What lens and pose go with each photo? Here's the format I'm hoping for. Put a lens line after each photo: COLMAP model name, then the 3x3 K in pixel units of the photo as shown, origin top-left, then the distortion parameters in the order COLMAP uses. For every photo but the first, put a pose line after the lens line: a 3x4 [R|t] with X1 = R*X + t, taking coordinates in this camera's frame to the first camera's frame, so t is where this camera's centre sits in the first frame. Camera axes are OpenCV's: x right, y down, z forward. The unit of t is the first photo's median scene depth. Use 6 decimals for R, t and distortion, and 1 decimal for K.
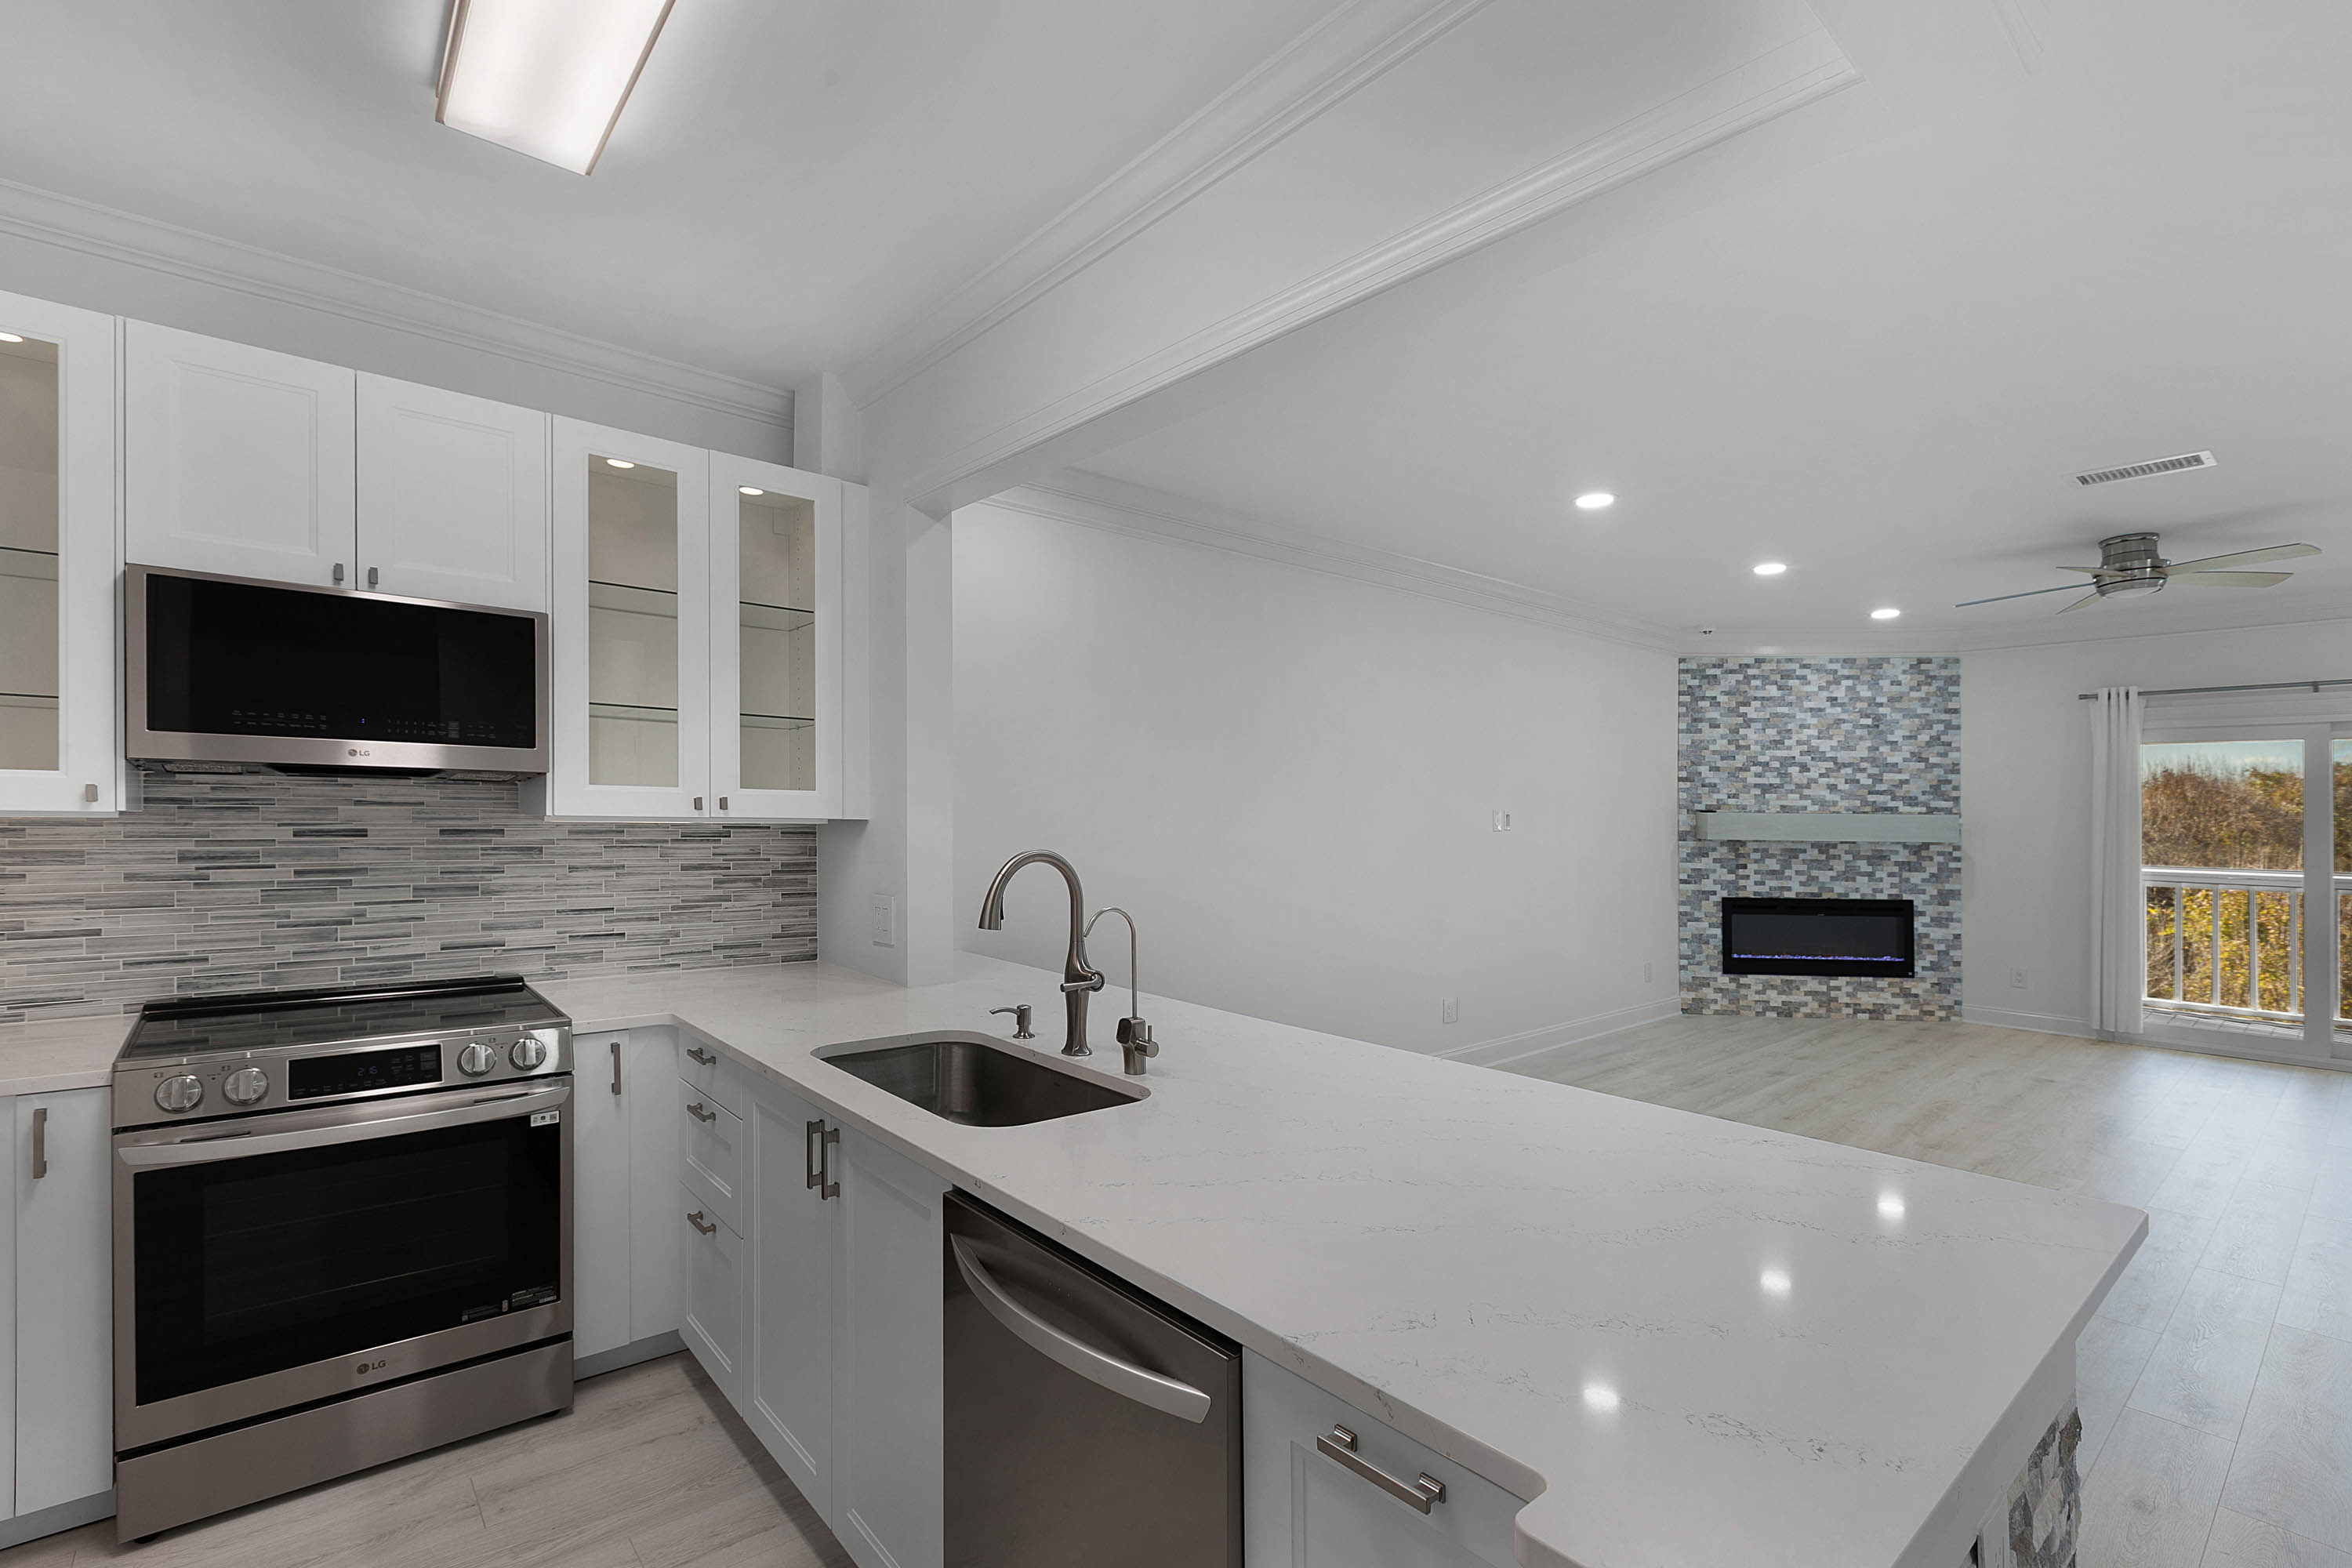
lens RADIAL K [[1048.7, 0, 1178.4], [0, 1048.7, 807.0], [0, 0, 1]] dist [0.001363, -0.000089]
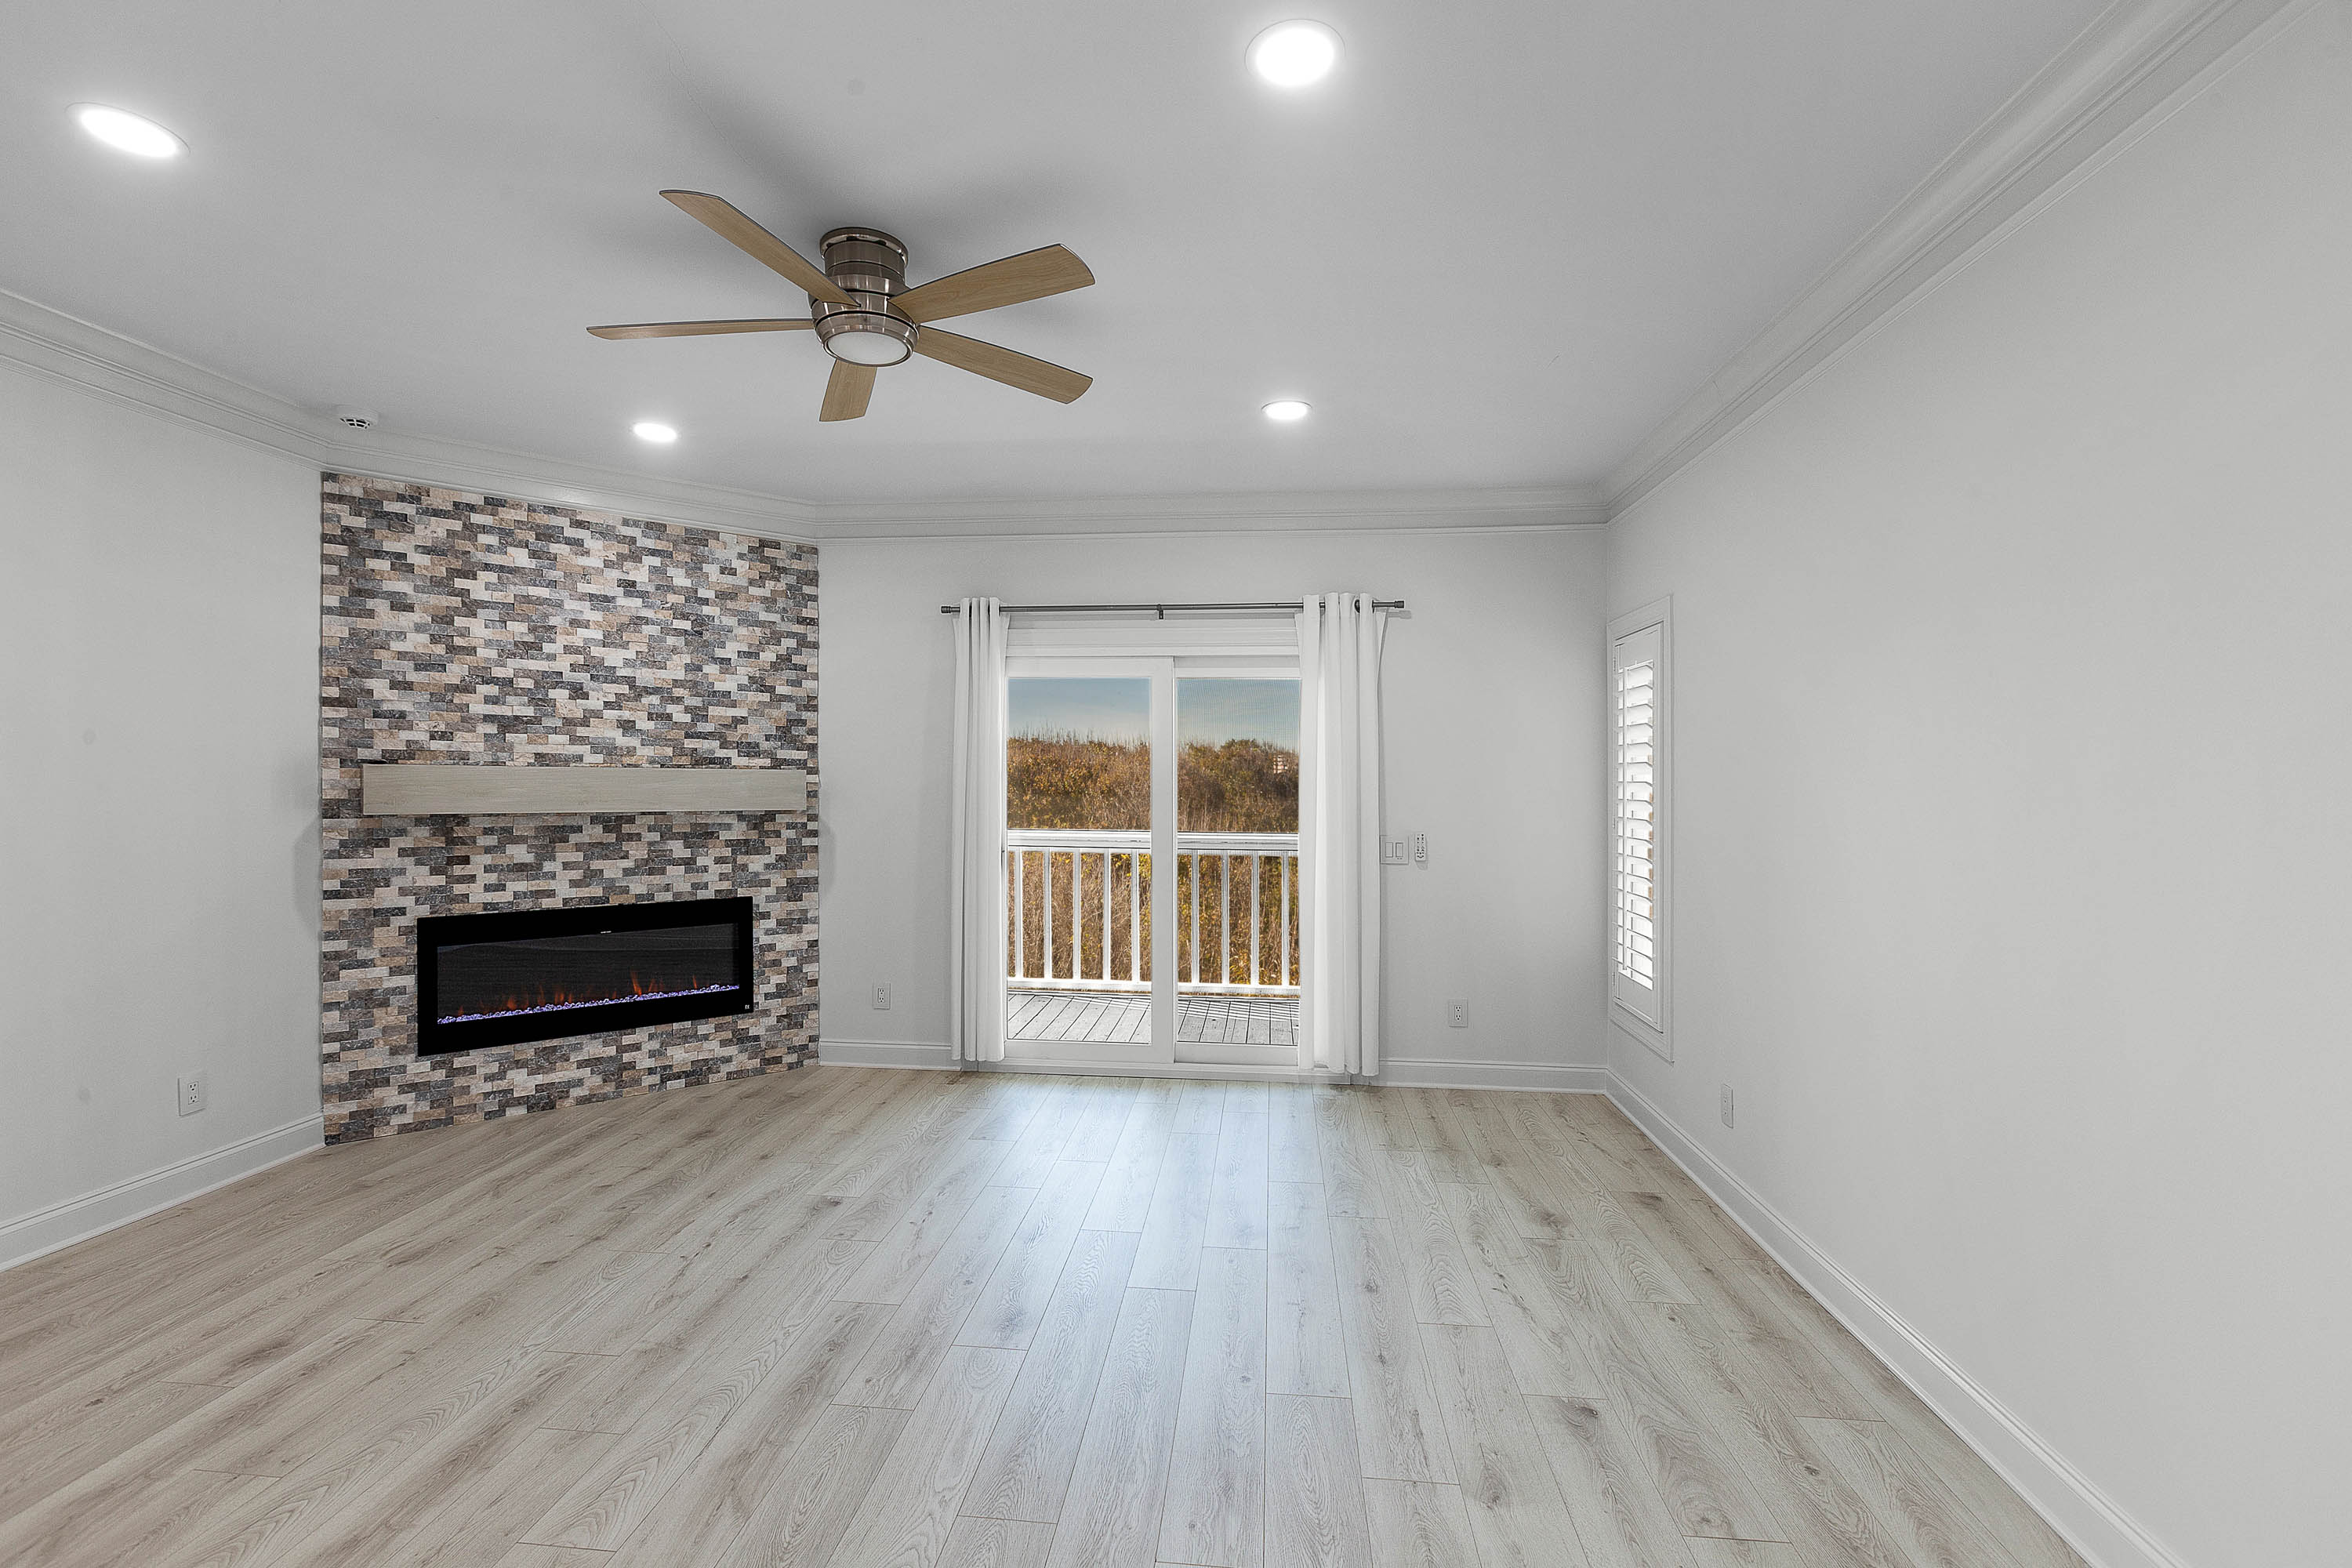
lens RADIAL K [[1048.7, 0, 1177.4], [0, 1048.7, 773.9], [0, 0, 1]] dist [0.001363, -0.000089]
pose [[0.709273, 0.000407, 0.704933, 0.416602], [-0.001147, 0.999999, 0.000577, 0.009277], [-0.704933, -0.001218, 0.709273, 0.329225]]
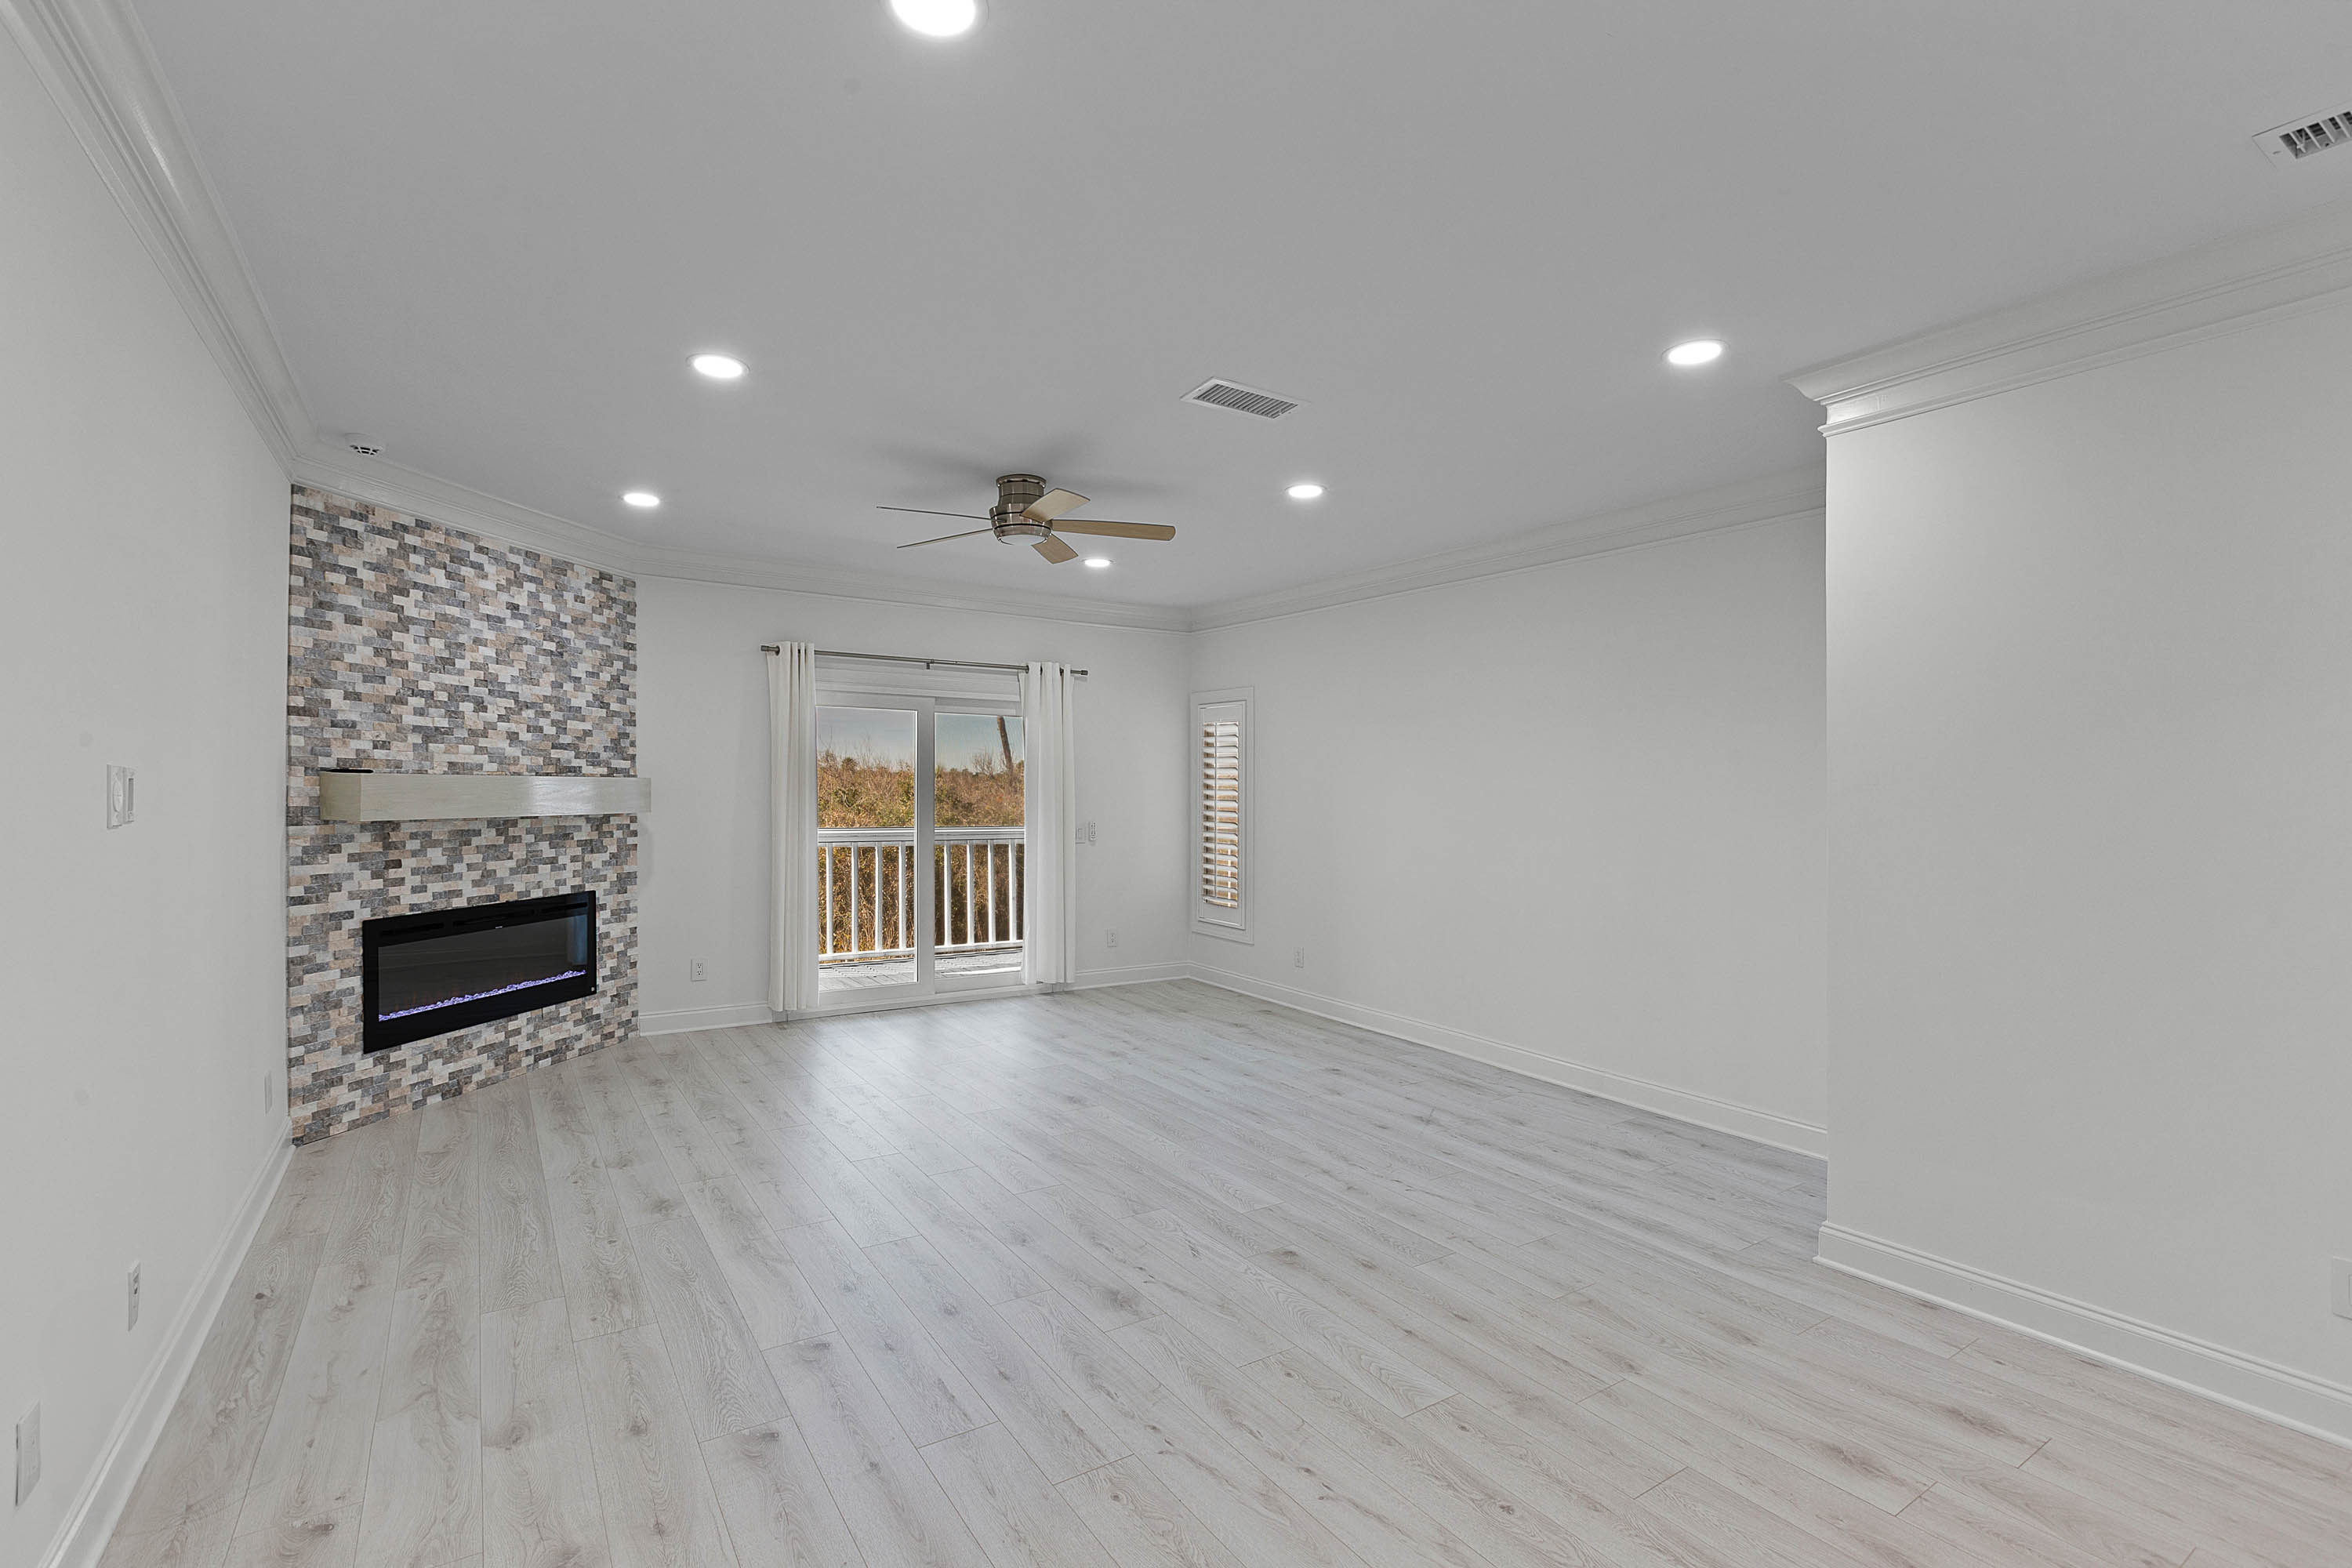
lens RADIAL K [[1048.7, 0, 1158.7], [0, 1048.7, 780.7], [0, 0, 1]] dist [0.001363, -0.000089]
pose [[0.113835, -0.002106, 0.993497, -0.001838], [-0.009846, 0.999946, 0.003247, 0.003183], [-0.993451, -0.010151, 0.113808, 0.508853]]
